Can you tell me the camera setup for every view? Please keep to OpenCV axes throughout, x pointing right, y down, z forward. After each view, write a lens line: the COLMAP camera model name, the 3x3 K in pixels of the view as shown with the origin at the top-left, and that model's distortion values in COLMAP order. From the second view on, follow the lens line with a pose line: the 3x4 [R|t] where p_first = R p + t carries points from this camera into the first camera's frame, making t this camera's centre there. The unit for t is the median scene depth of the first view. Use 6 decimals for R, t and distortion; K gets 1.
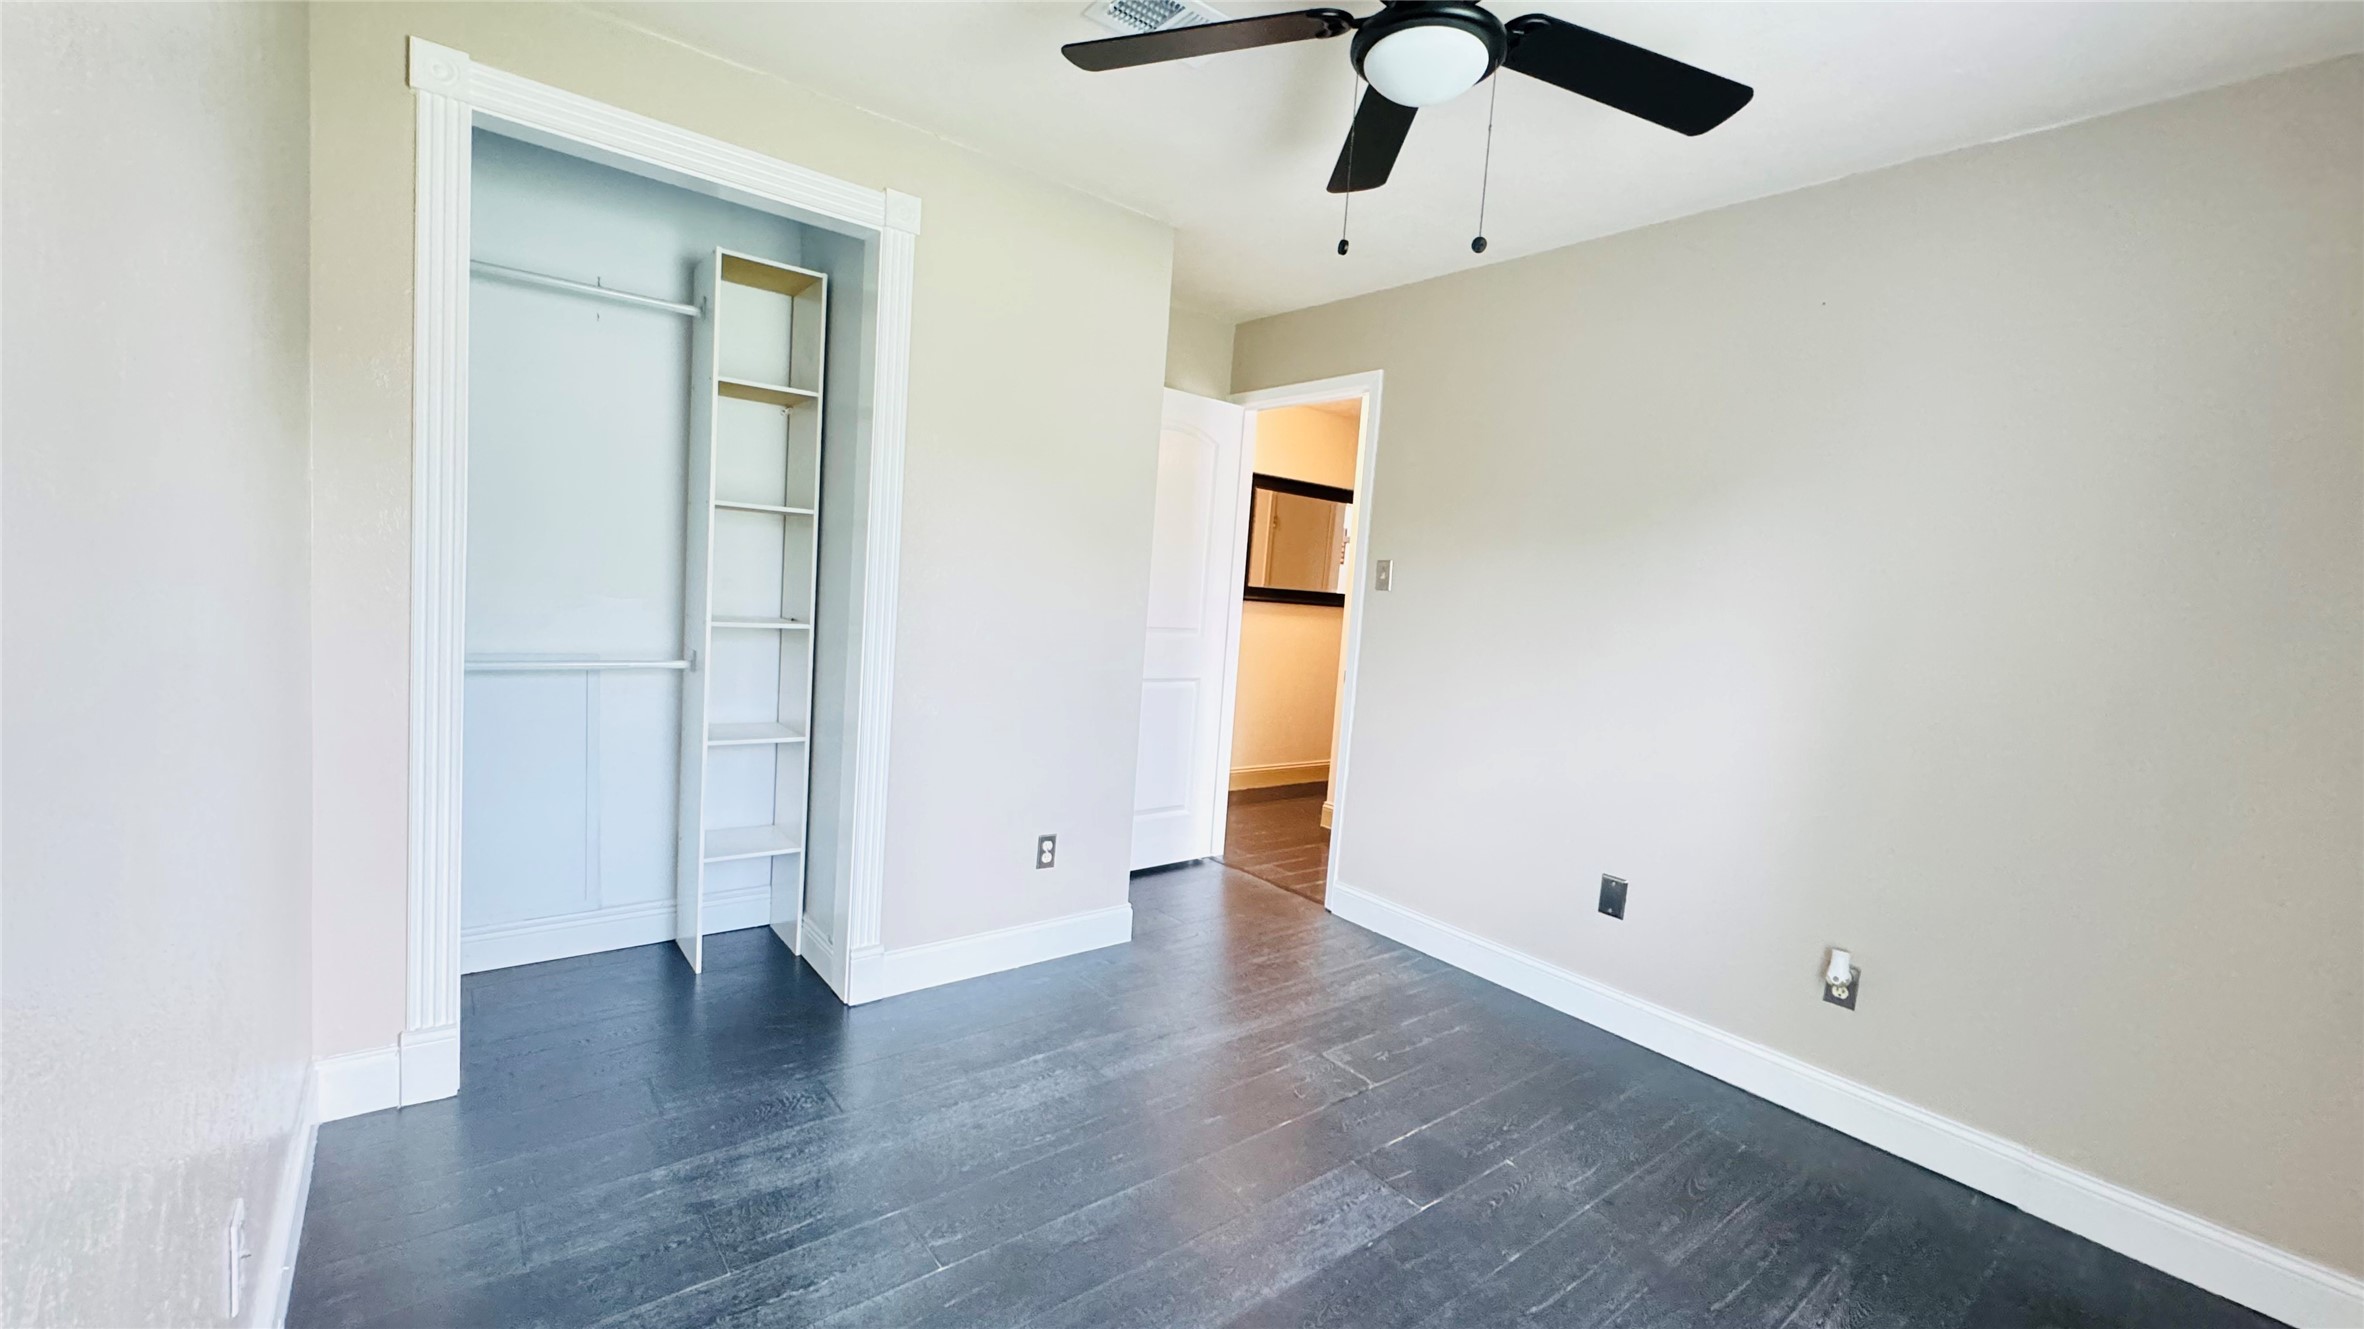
lens RADIAL K [[944.7, 0, 1179.5], [0, 944.7, 664.7], [0, 0, 1]] dist [-0.005571, 0.000743]
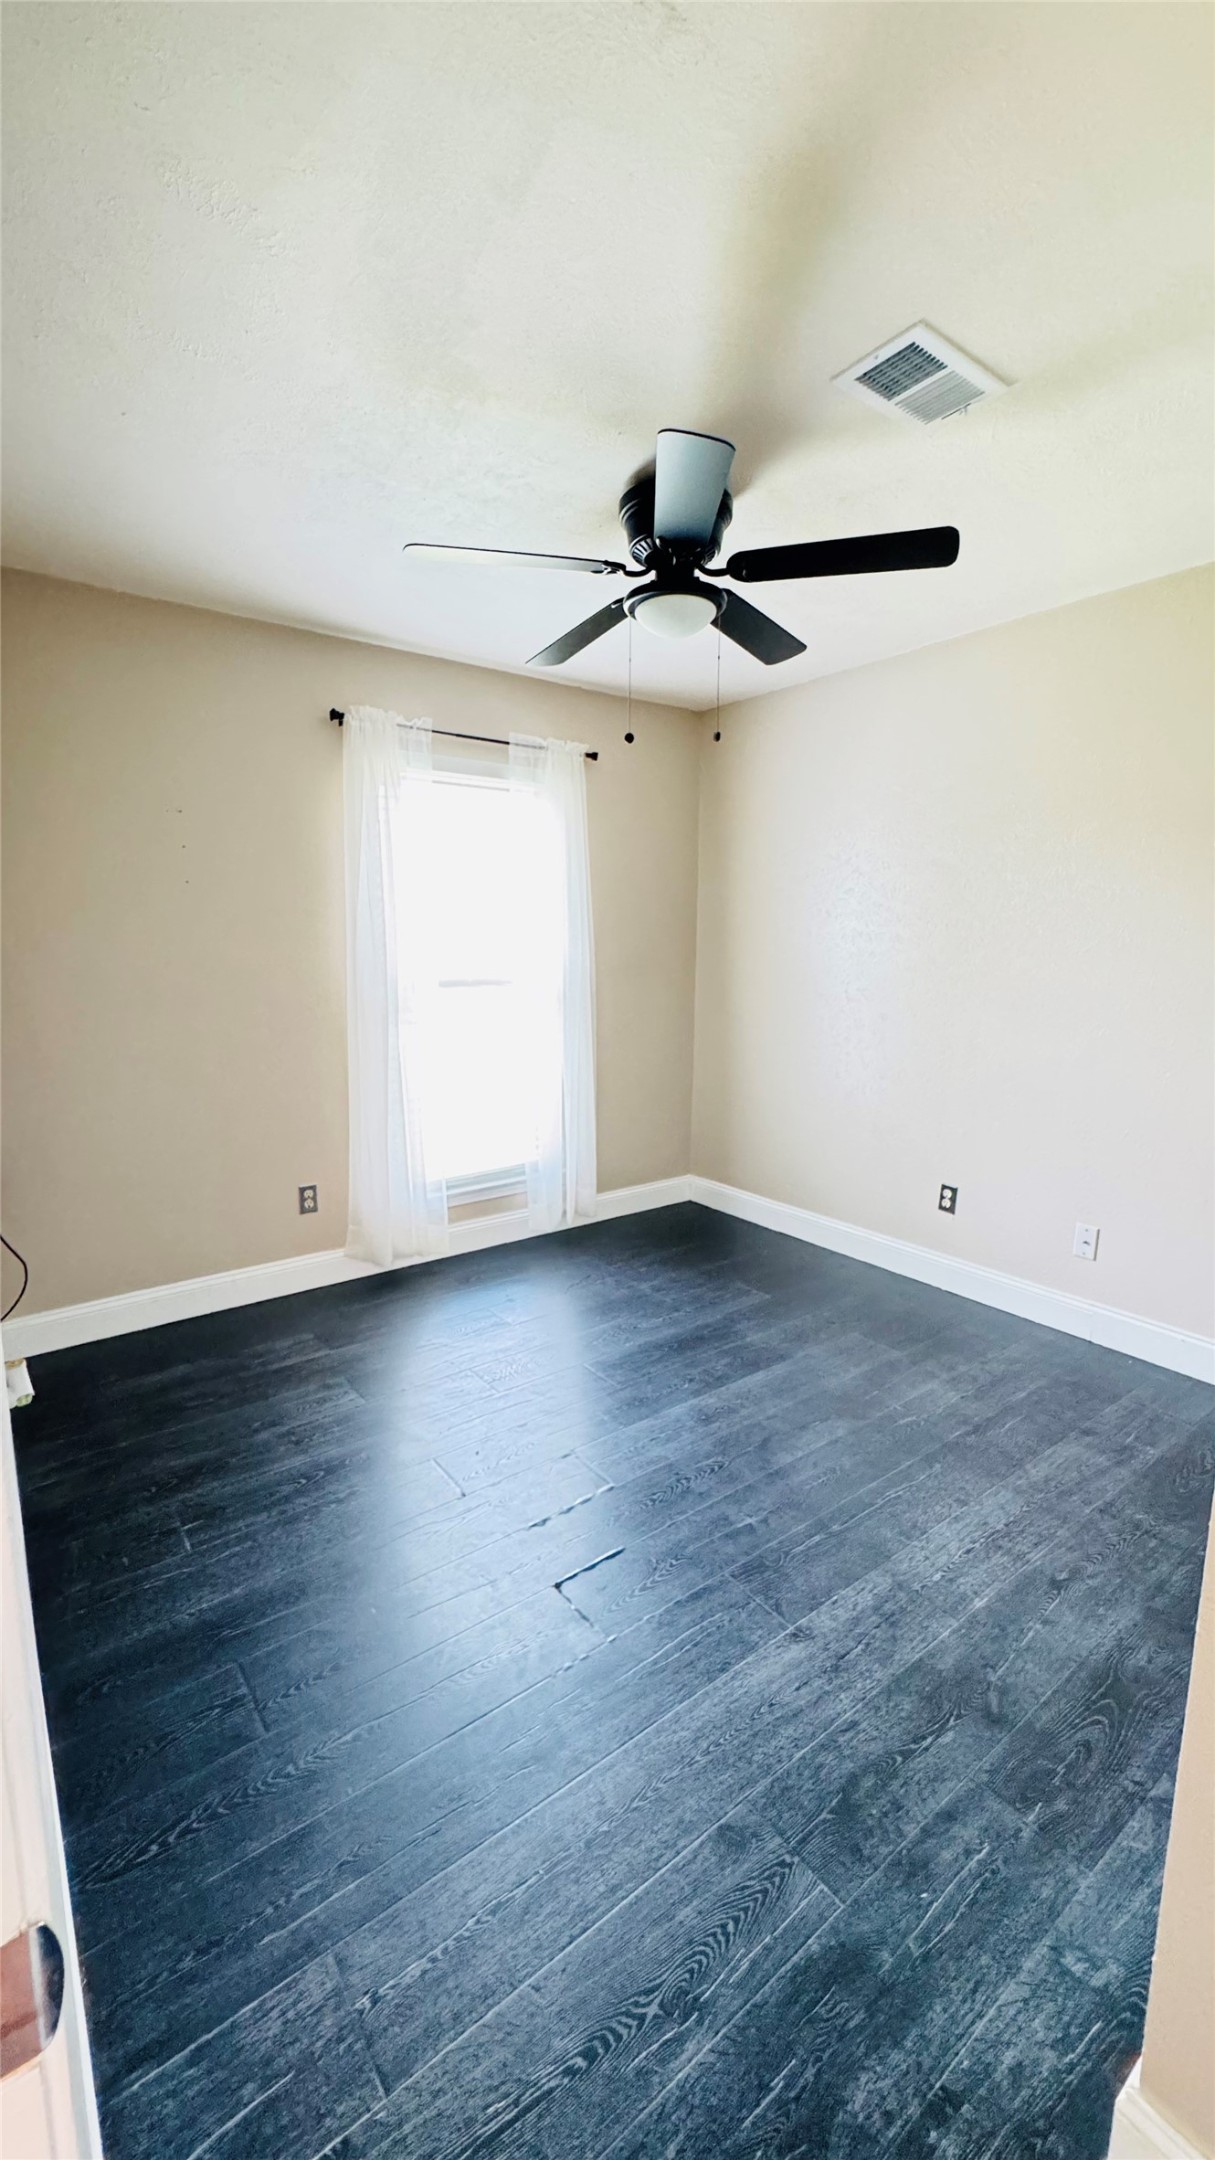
lens RADIAL K [[863.2, 0, 612.0], [0, 863.2, 1076.9], [0, 0, 1]] dist [-0.005571, 0.000743]
pose [[-0.996676, -0.080831, 0.010134, 0.226202], [-0.076044, 0.967763, 0.240110, -0.194424], [-0.029215, 0.238541, -0.970693, 1.963022]]
